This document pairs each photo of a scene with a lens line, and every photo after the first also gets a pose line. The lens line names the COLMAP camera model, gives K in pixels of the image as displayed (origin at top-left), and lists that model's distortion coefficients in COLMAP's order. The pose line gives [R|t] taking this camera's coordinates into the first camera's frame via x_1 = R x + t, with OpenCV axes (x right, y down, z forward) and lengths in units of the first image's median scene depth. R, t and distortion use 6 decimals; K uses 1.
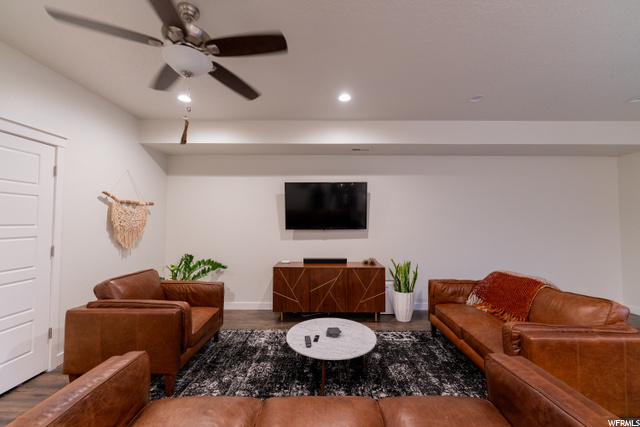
lens RADIAL K [[256.3, 0, 320.4], [0, 256.3, 213.3], [0, 0, 1]] dist [-0.002420, 0.000881]
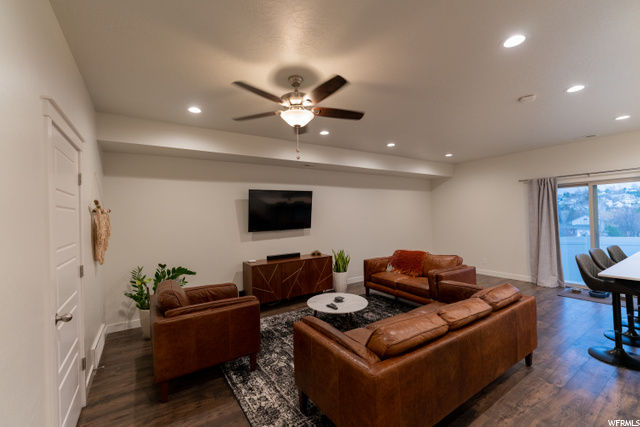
lens RADIAL K [[269.5, 0, 318.9], [0, 269.5, 213.7], [0, 0, 1]] dist [-0.002469, -0.000060]
pose [[0.830865, -0.017310, 0.556205, -0.595155], [0.006489, 0.999749, 0.021421, -0.042374], [-0.556436, -0.014188, 0.830769, -0.144047]]
